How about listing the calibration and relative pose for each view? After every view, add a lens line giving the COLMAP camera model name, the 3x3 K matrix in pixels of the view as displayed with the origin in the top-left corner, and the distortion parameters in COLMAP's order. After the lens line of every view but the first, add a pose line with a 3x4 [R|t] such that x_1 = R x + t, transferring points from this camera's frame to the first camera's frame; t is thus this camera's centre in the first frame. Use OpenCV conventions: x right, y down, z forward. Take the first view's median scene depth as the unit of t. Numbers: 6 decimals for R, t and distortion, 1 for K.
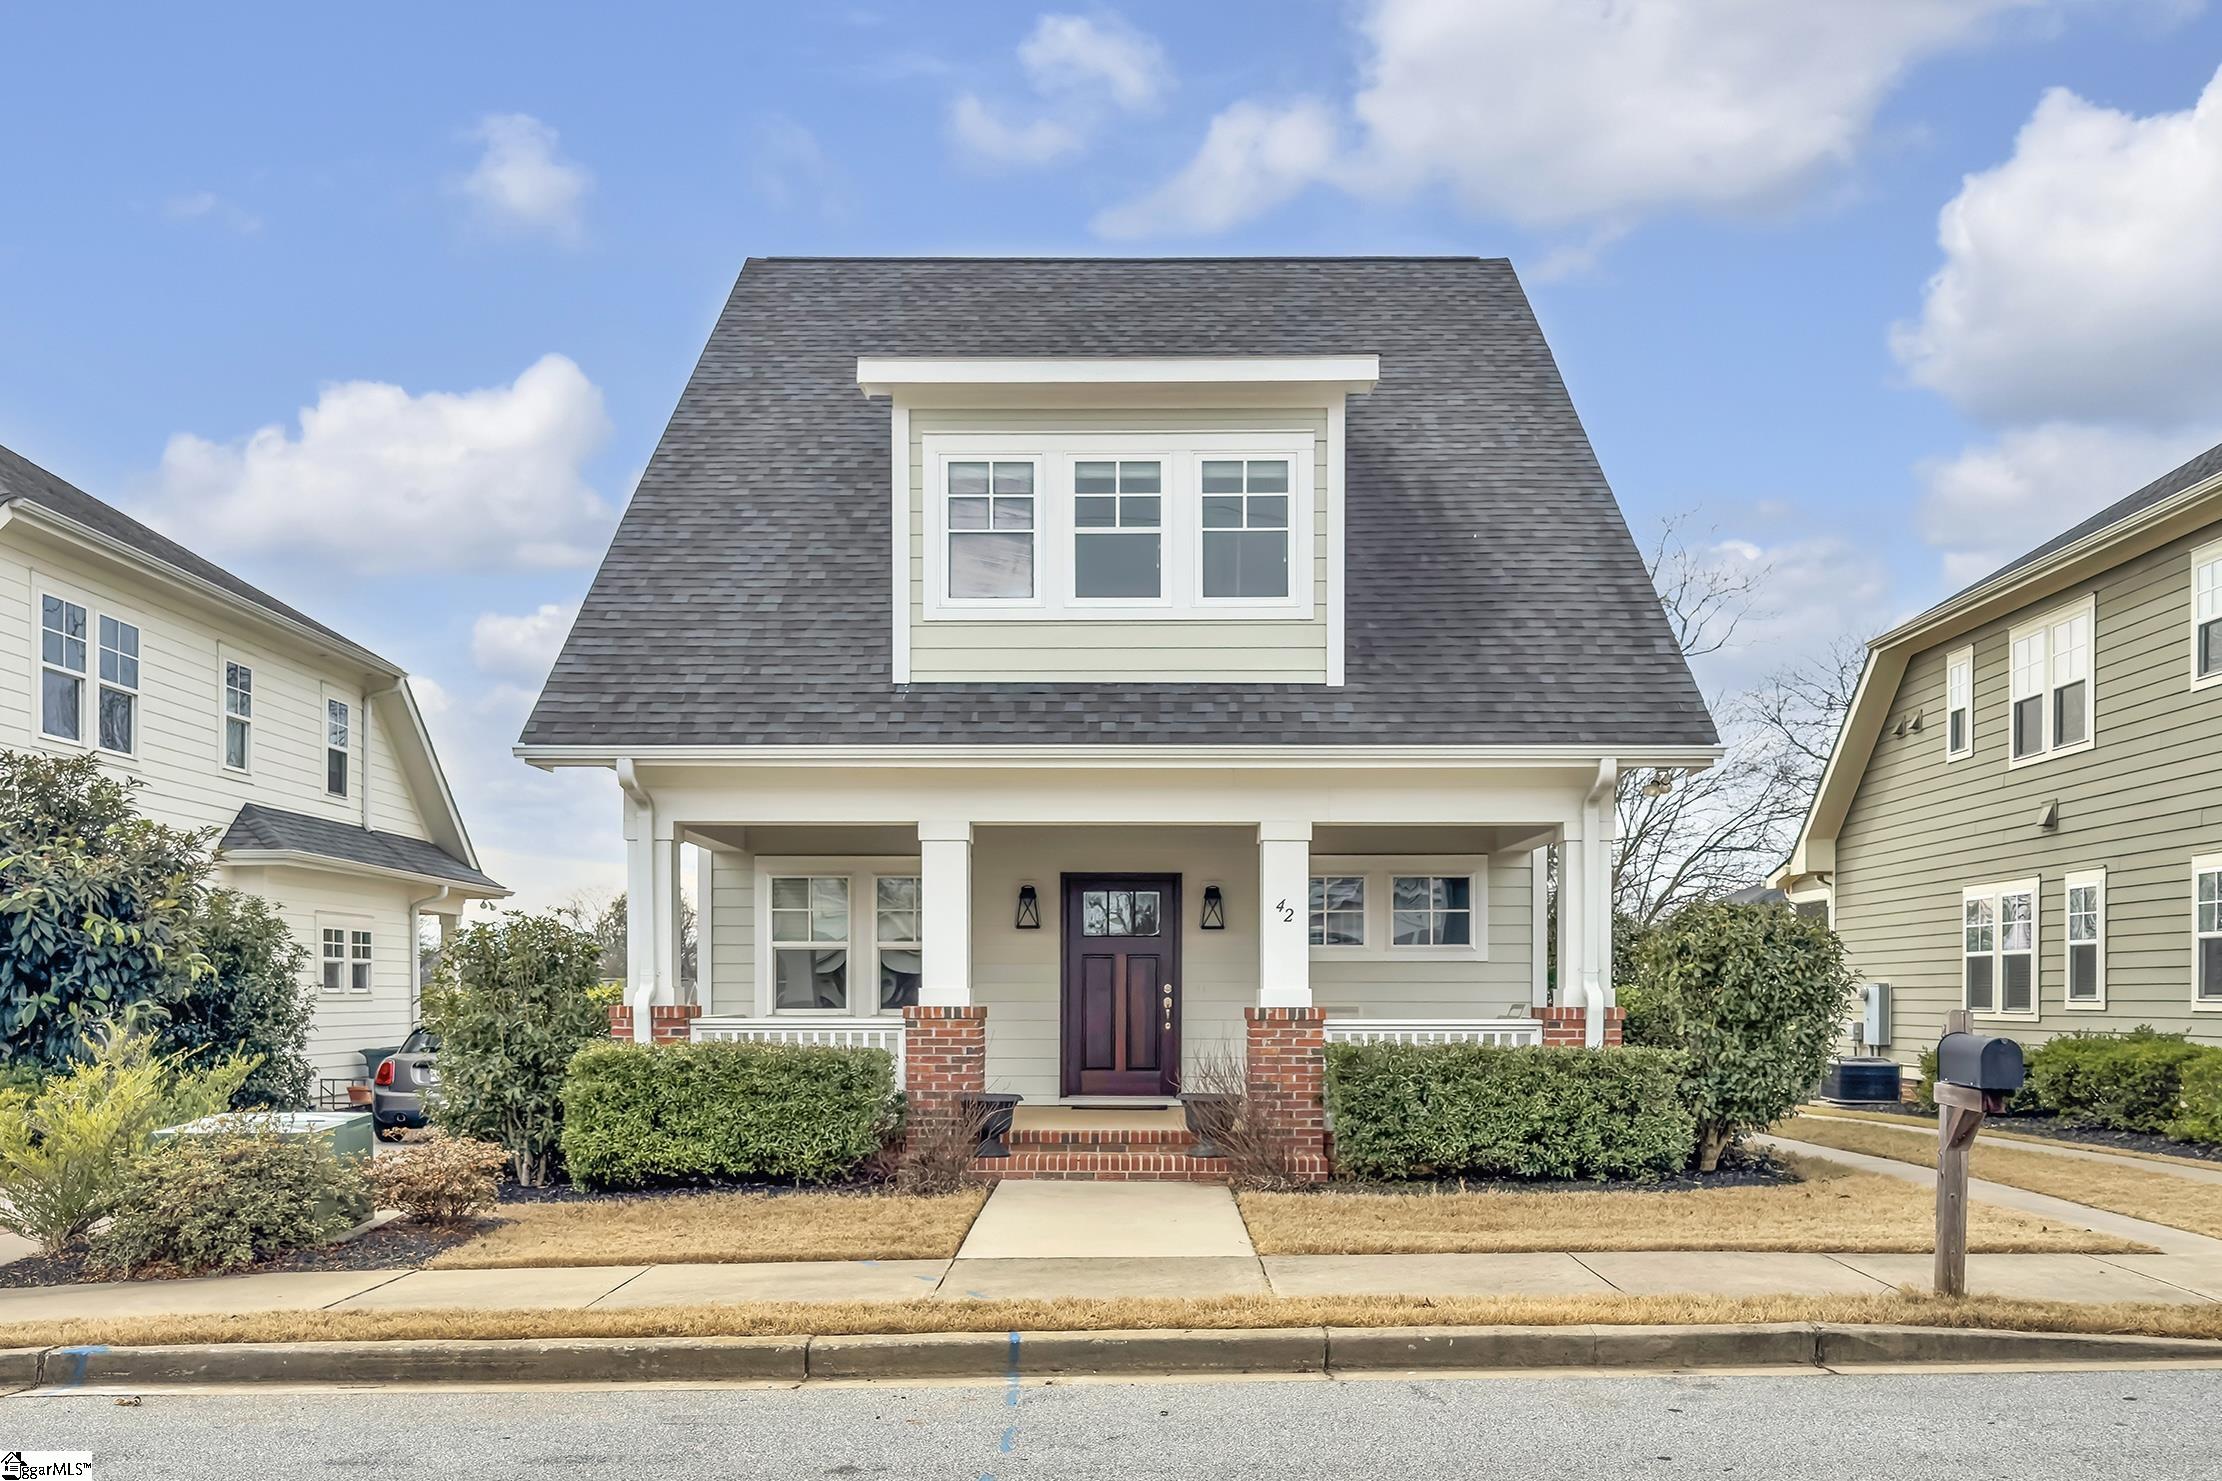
lens RADIAL K [[2089.0, 0, 1108.3], [0, 2089.0, 996.2], [0, 0, 1]] dist [0.003828, 0.001528]
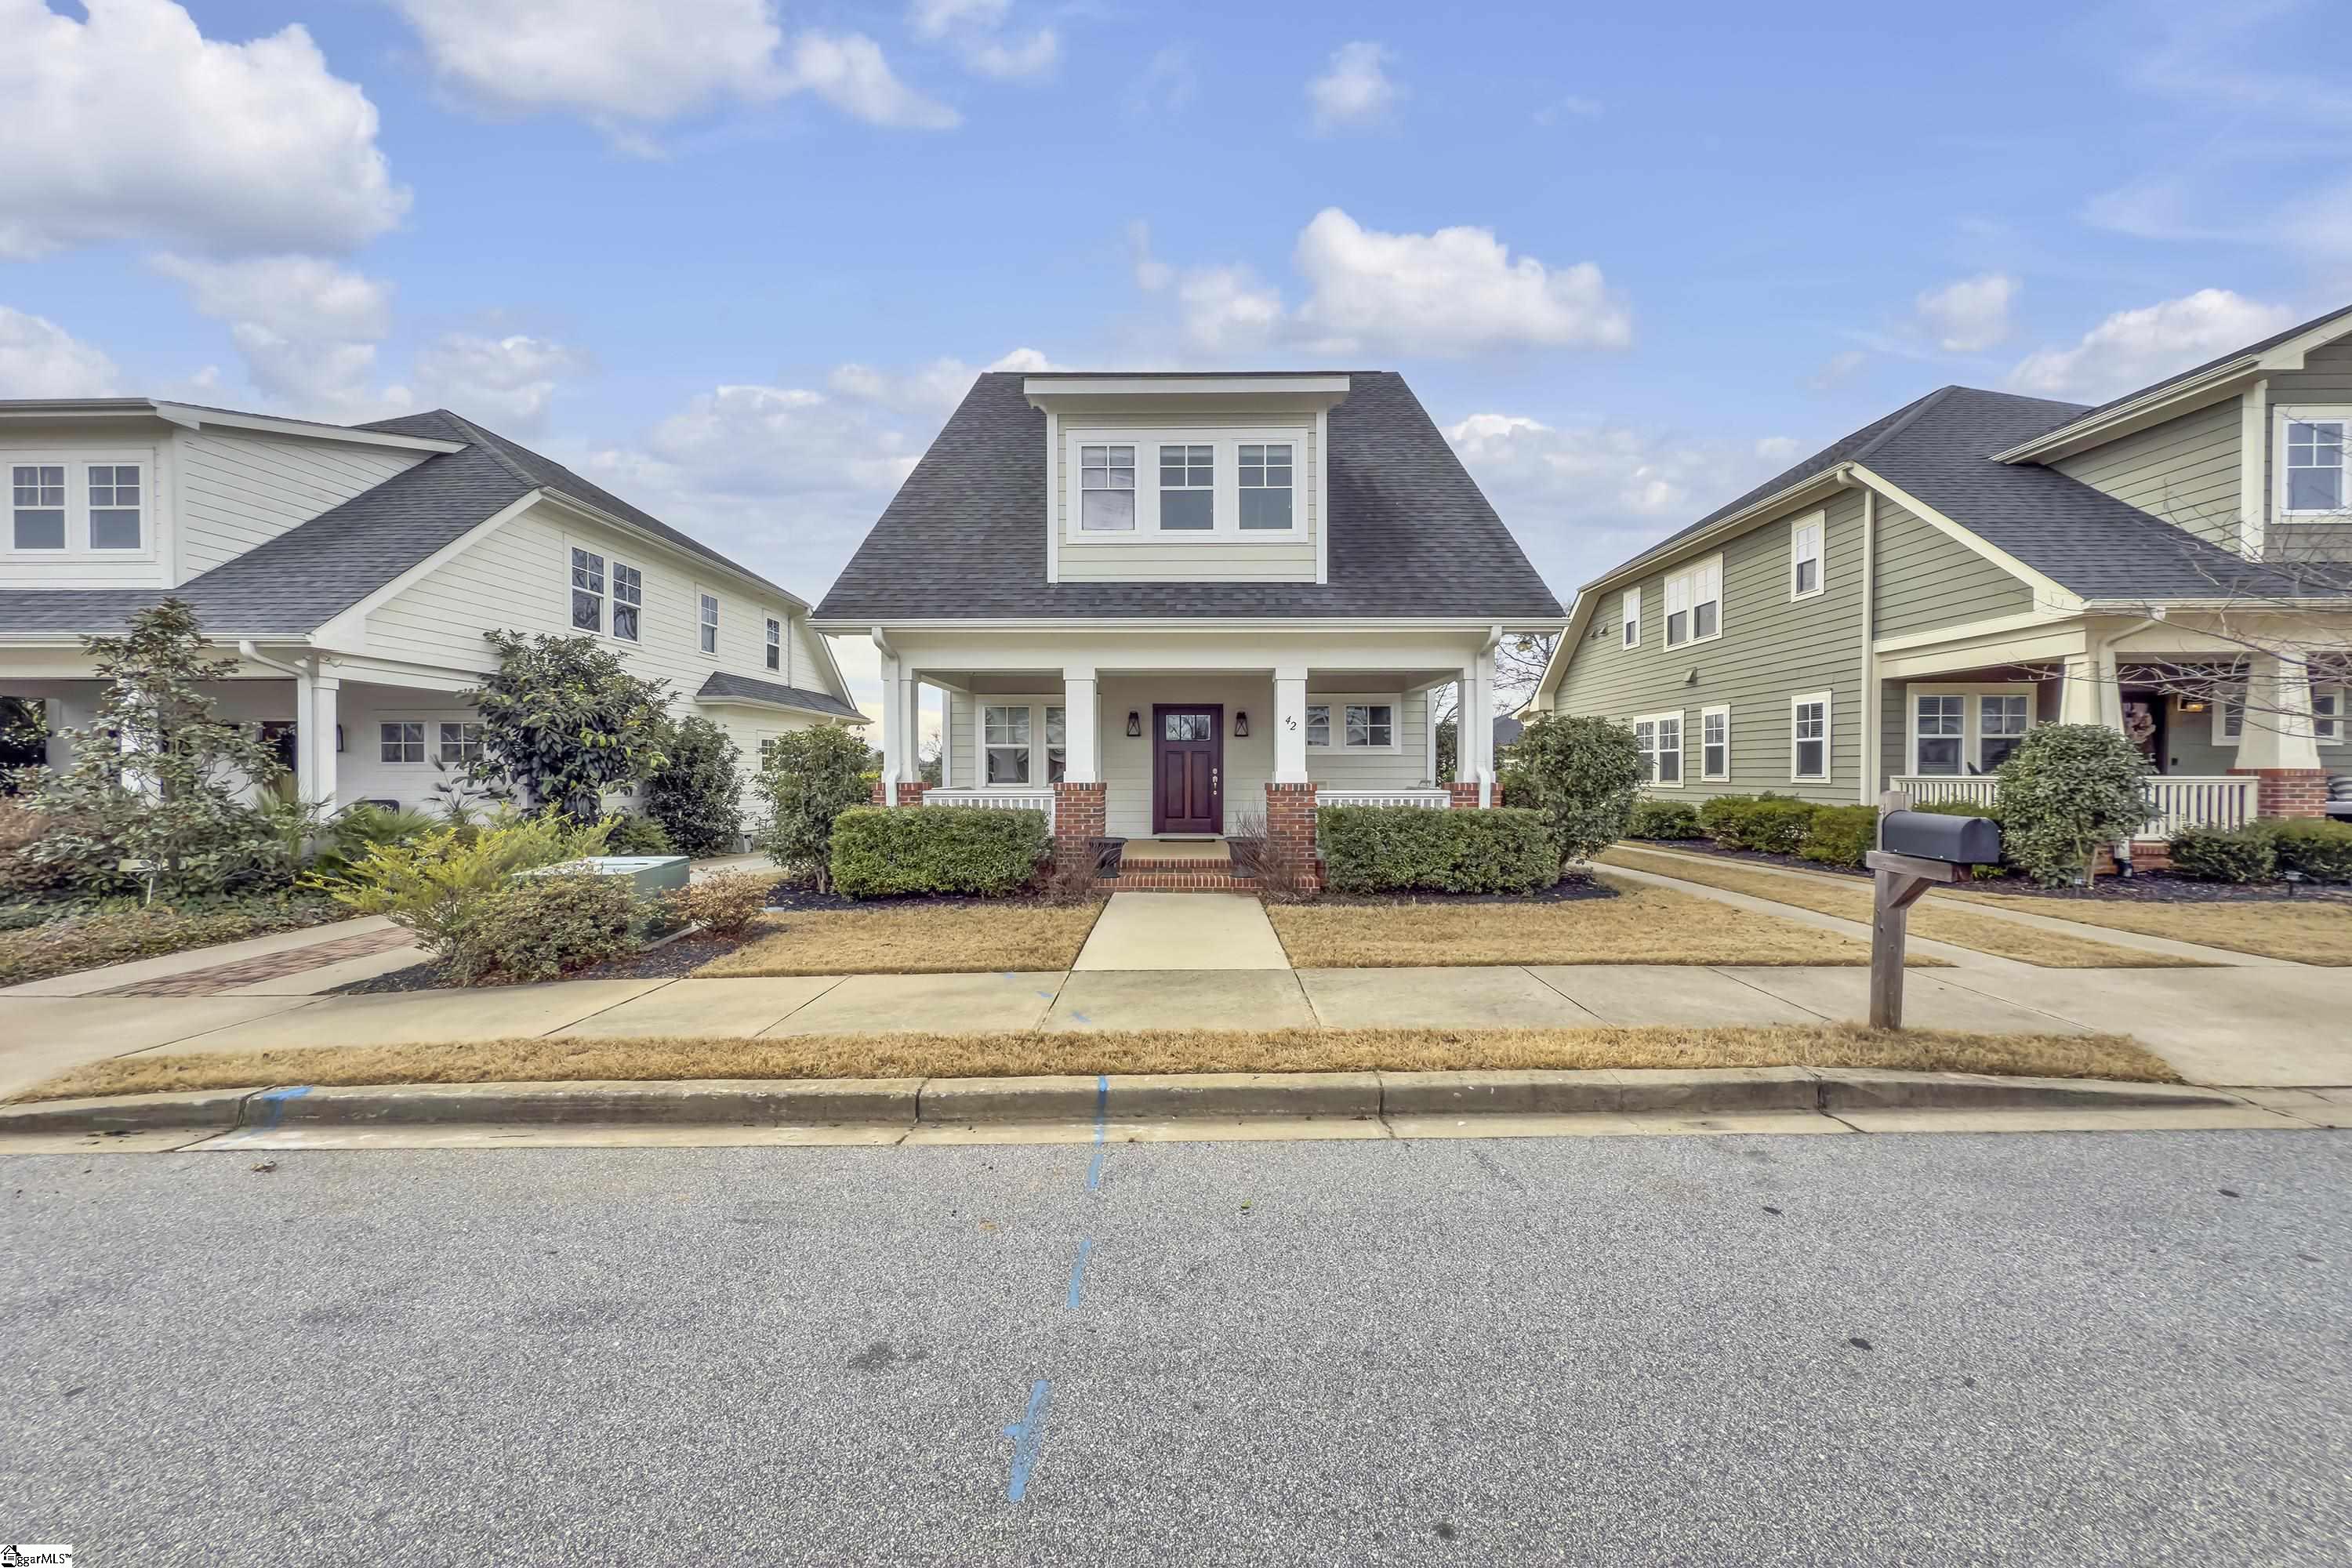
lens RADIAL K [[926.2, 0, 1176.0], [0, 926.2, 784.0], [0, 0, 1]] dist [-0.000403, -0.000016]
pose [[0.999996, -0.001380, -0.002658, -0.002132], [0.001412, 0.999928, 0.011935, -0.002668], [0.002642, -0.011939, 0.999925, 0.282416]]
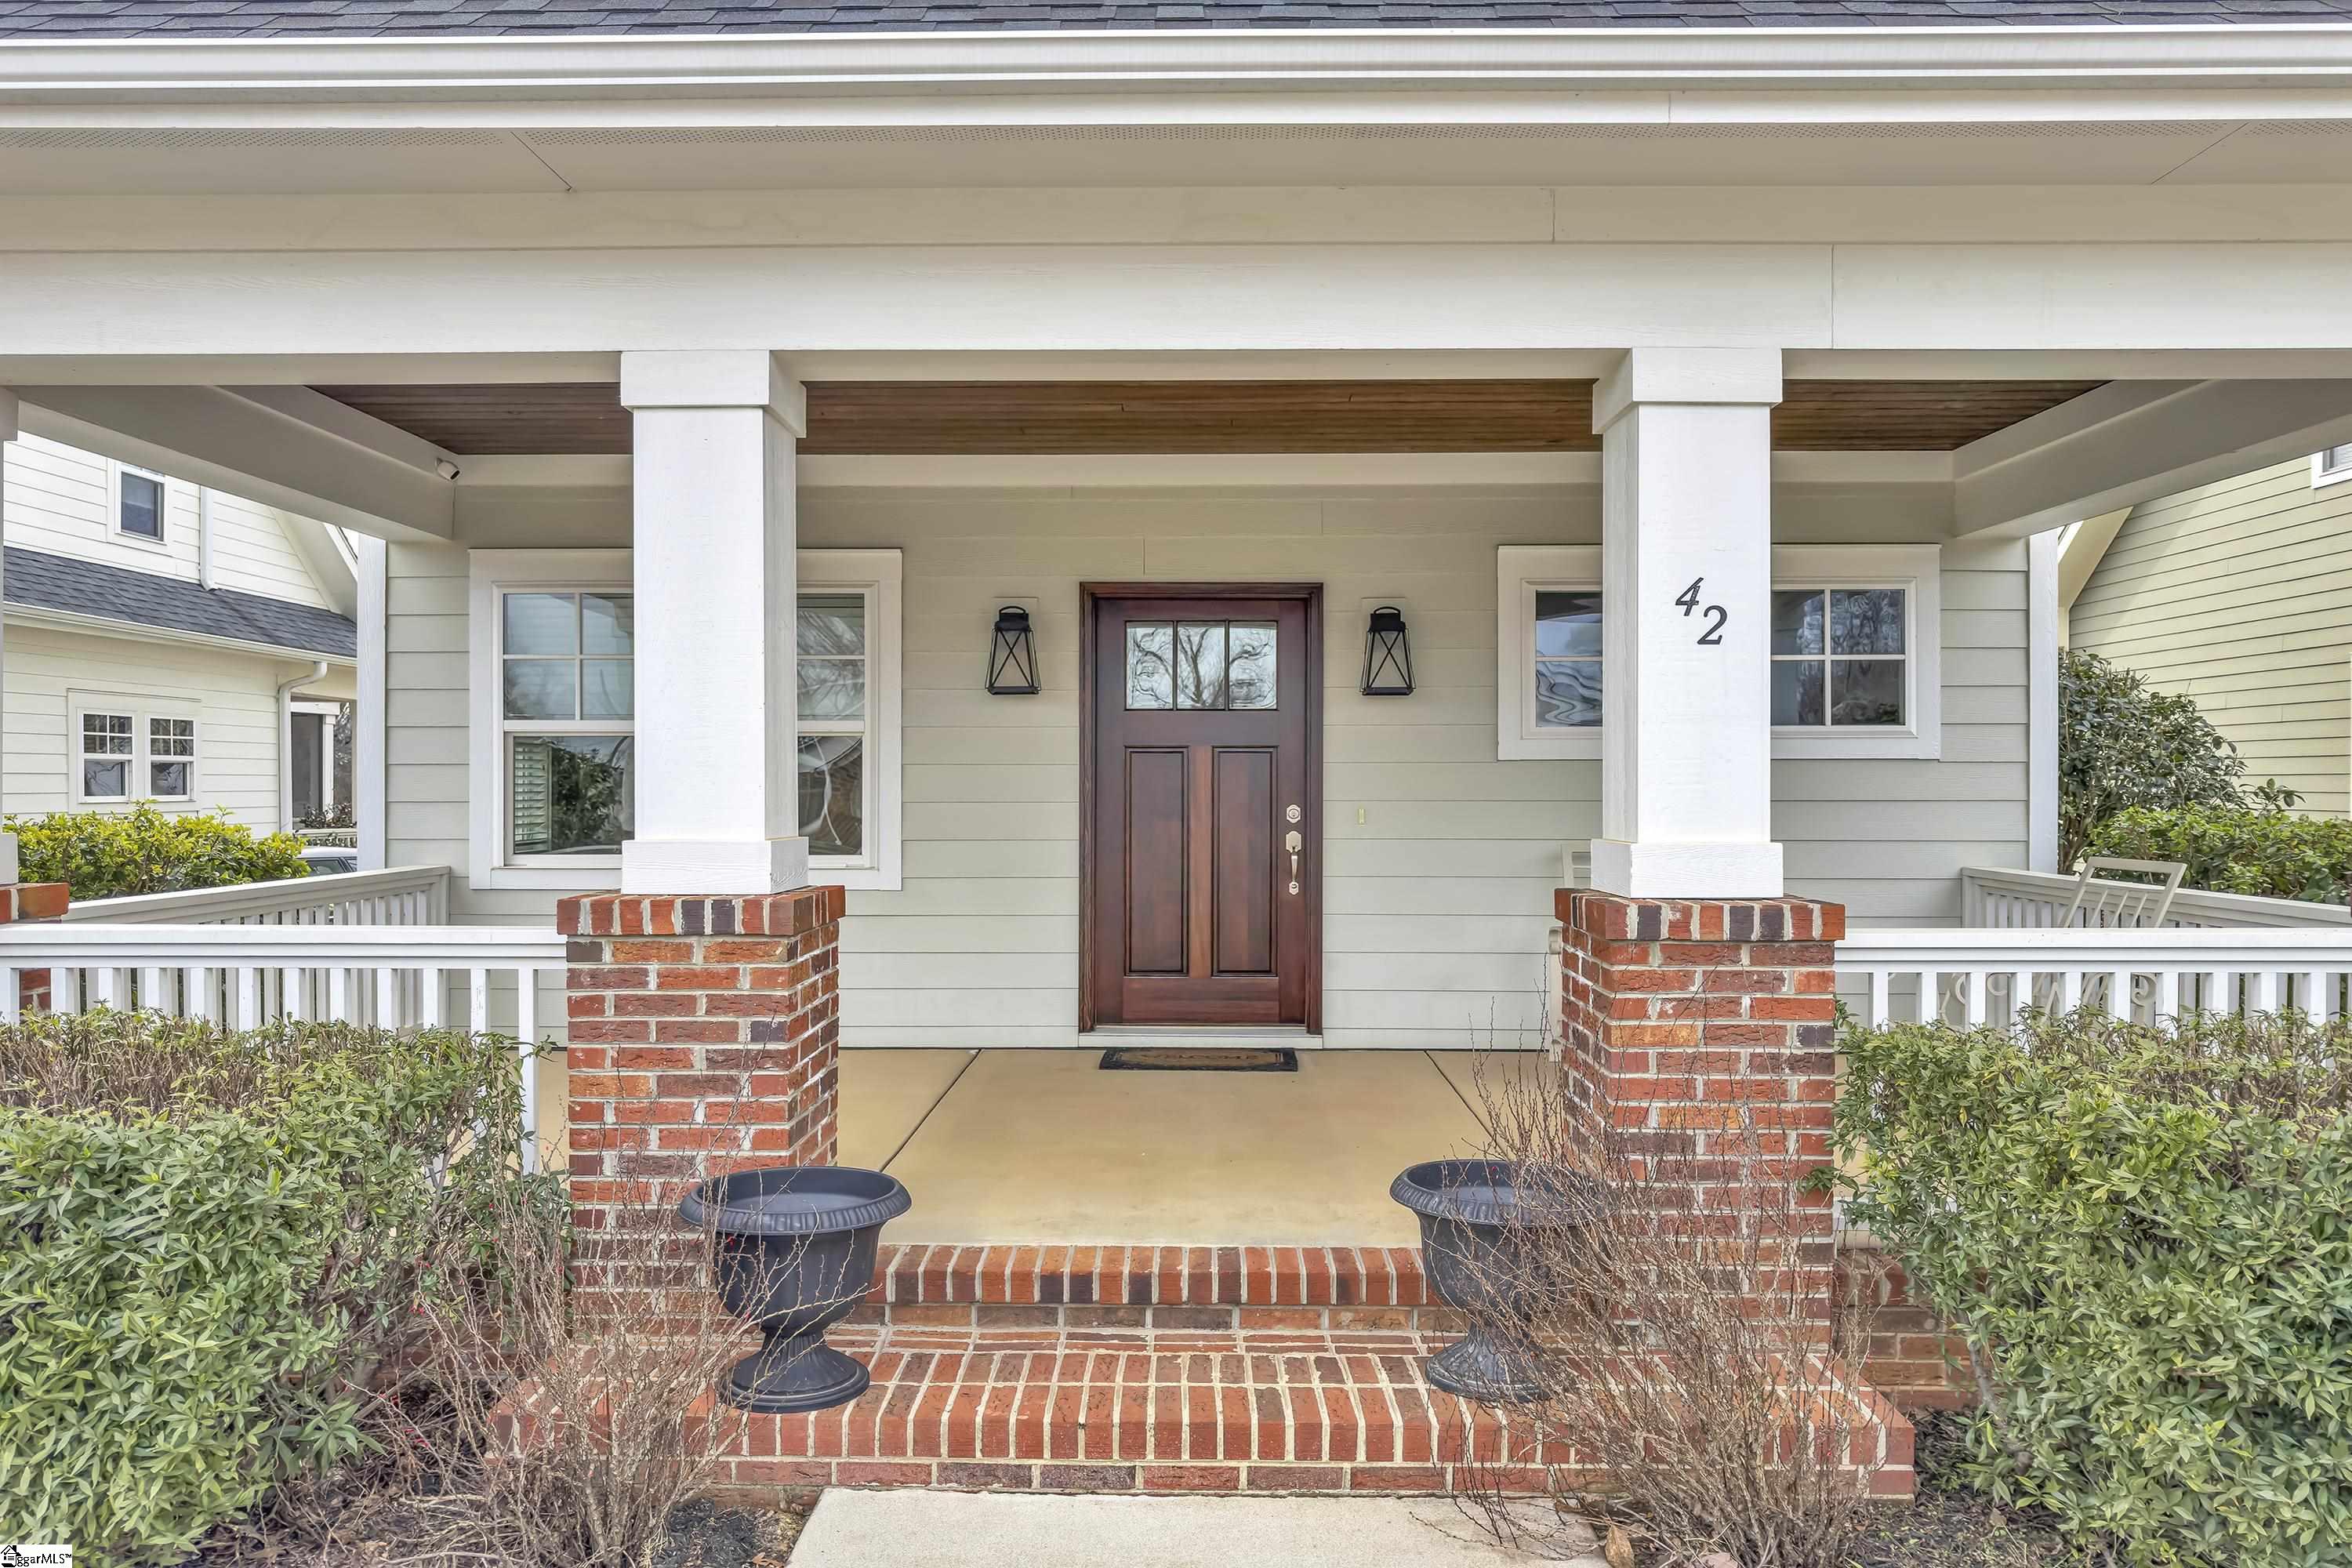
lens RADIAL K [[1637.0, 0, 1176.0], [0, 1637.0, 784.0], [0, 0, 1]] dist [0.000328, -0.000100]
pose [[0.999994, -0.000747, 0.003470, -0.001395], [0.000748, 1.000000, -0.000359, -0.012781], [-0.003470, 0.000362, 0.999994, 0.728102]]
